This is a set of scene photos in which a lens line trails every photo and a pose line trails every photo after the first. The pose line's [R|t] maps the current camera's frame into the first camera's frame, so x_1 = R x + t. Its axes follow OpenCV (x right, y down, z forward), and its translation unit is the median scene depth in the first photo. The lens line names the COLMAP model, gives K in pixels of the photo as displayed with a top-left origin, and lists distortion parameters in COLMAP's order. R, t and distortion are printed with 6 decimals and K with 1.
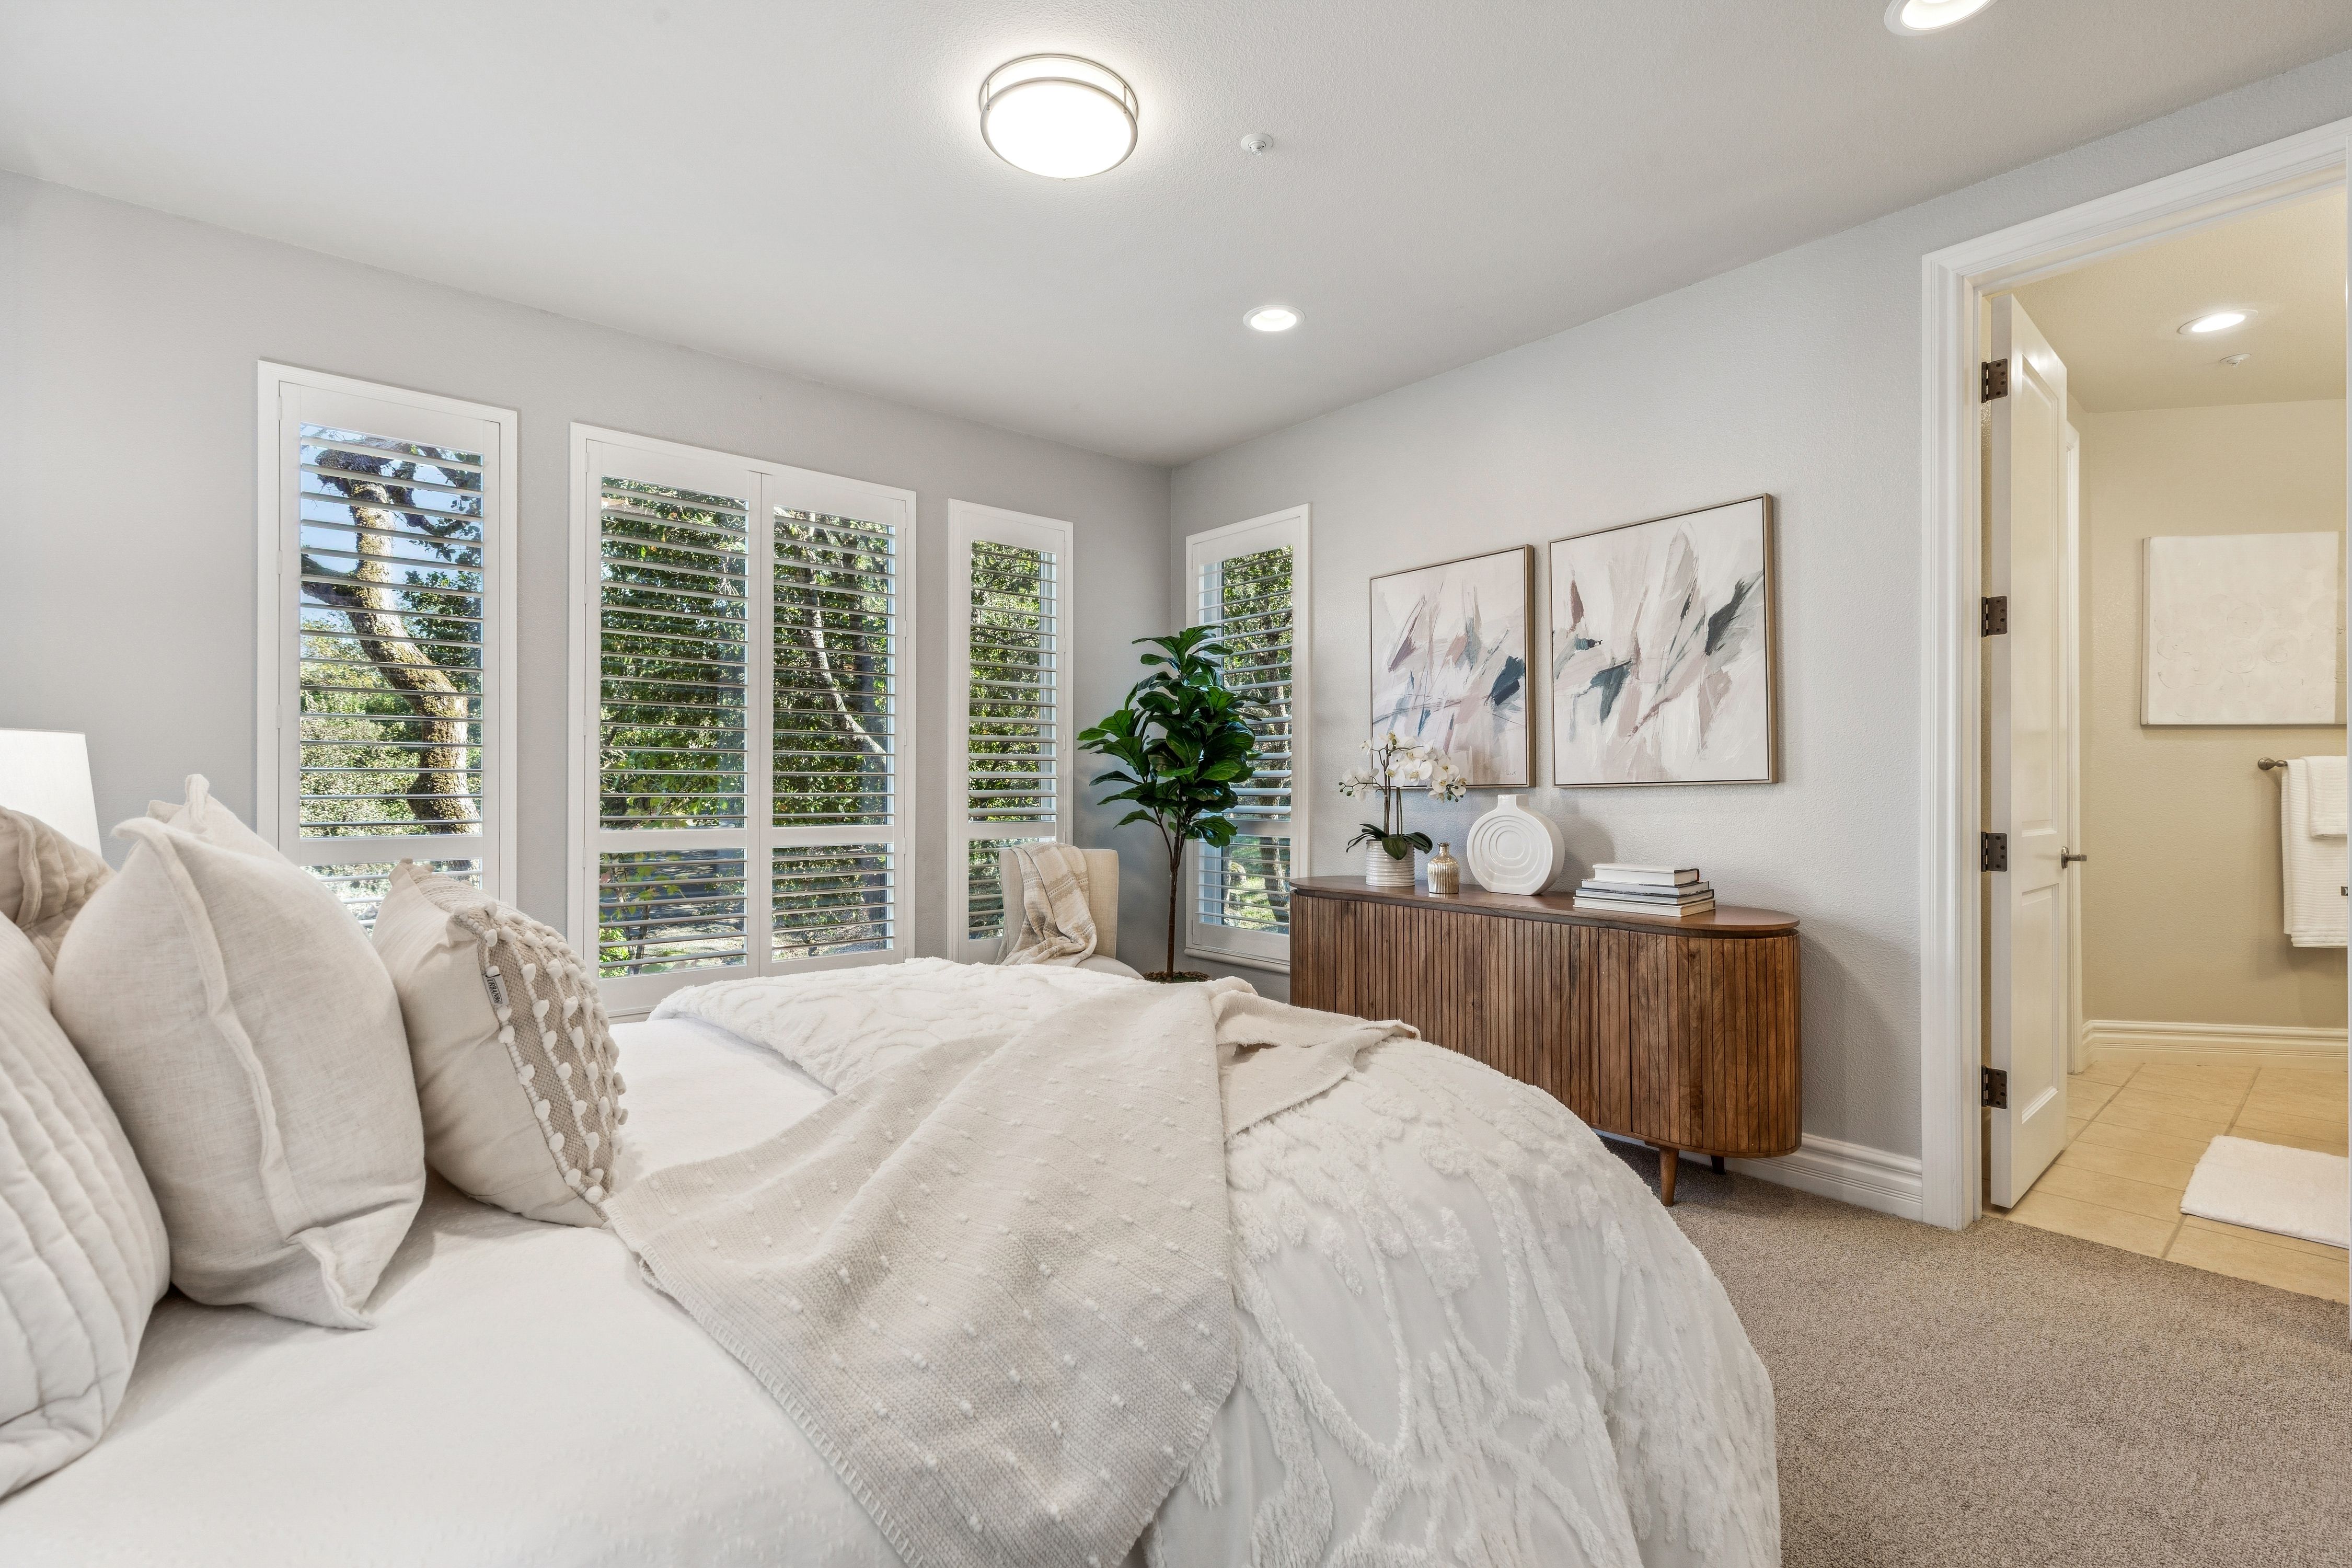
lens RADIAL K [[1051.5, 0, 1173.8], [0, 1051.5, 784.0], [0, 0, 1]] dist [-0.000604, 0.000307]
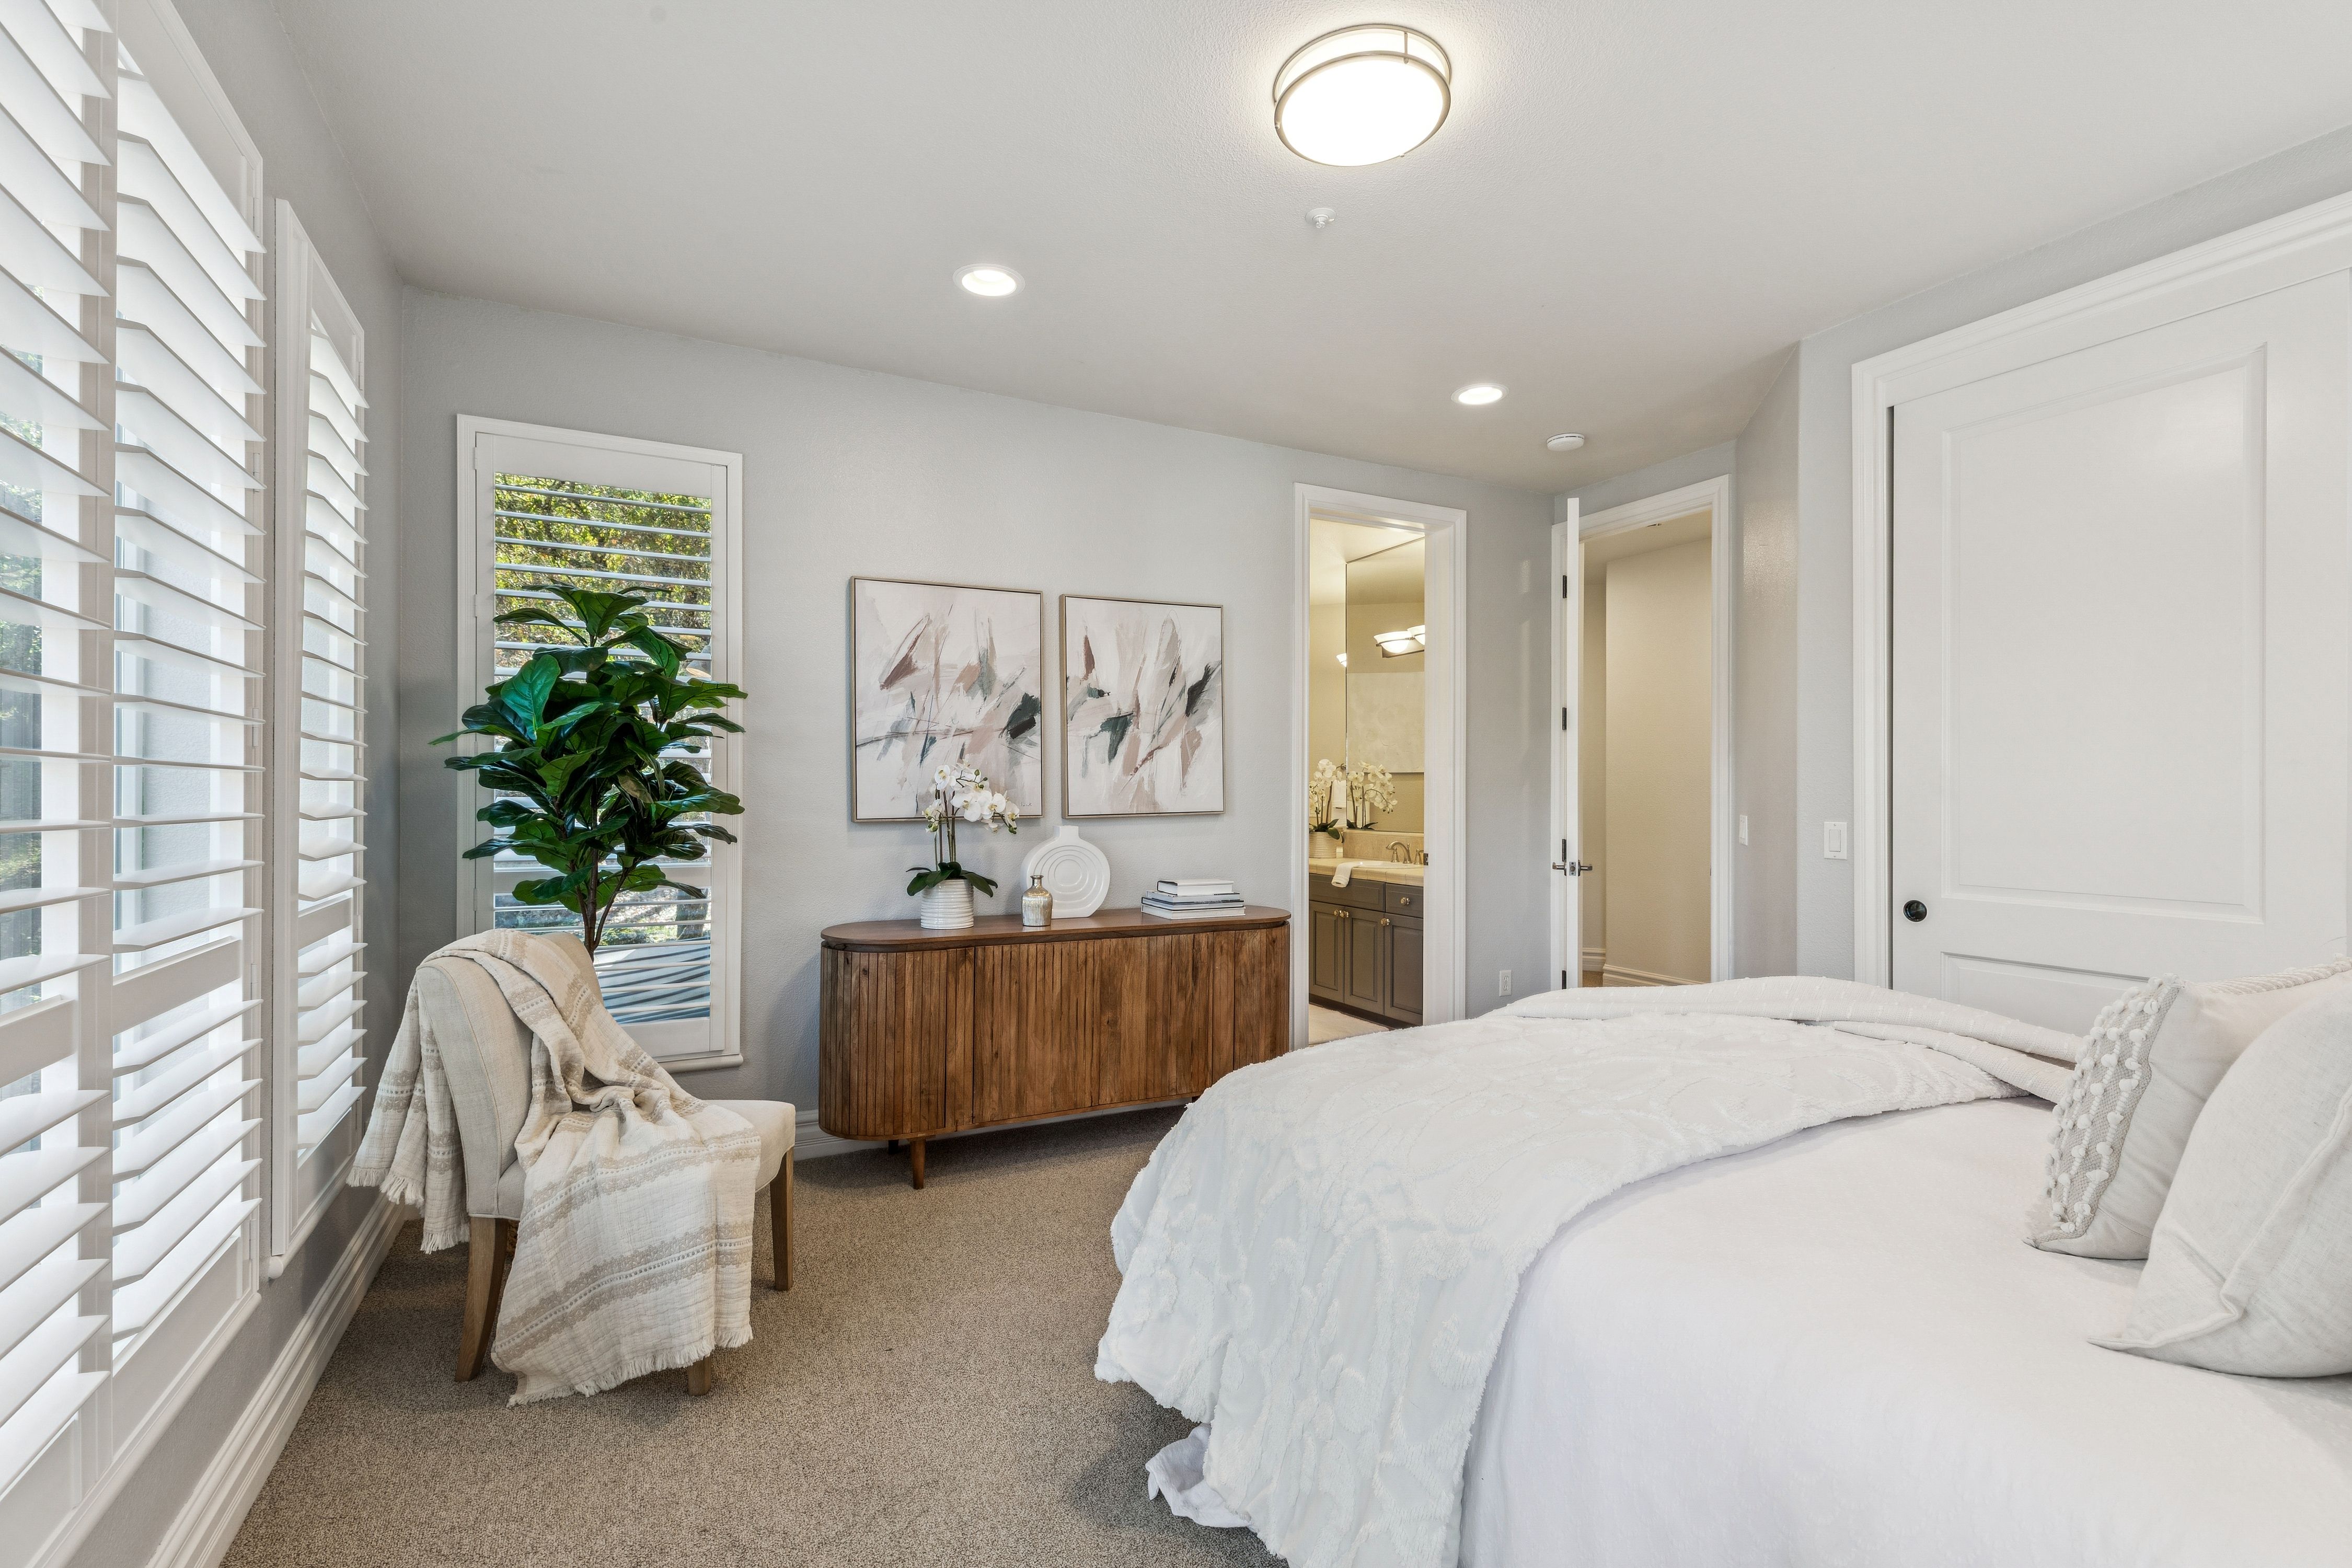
lens RADIAL K [[1051.5, 0, 1180.2], [0, 1051.5, 792.7], [0, 0, 1]] dist [-0.000604, 0.000307]
pose [[0.229285, 0.004607, 0.973348, -0.700417], [-0.005539, 0.999979, -0.003428, -0.020861], [-0.973344, -0.004605, 0.229306, 0.643218]]
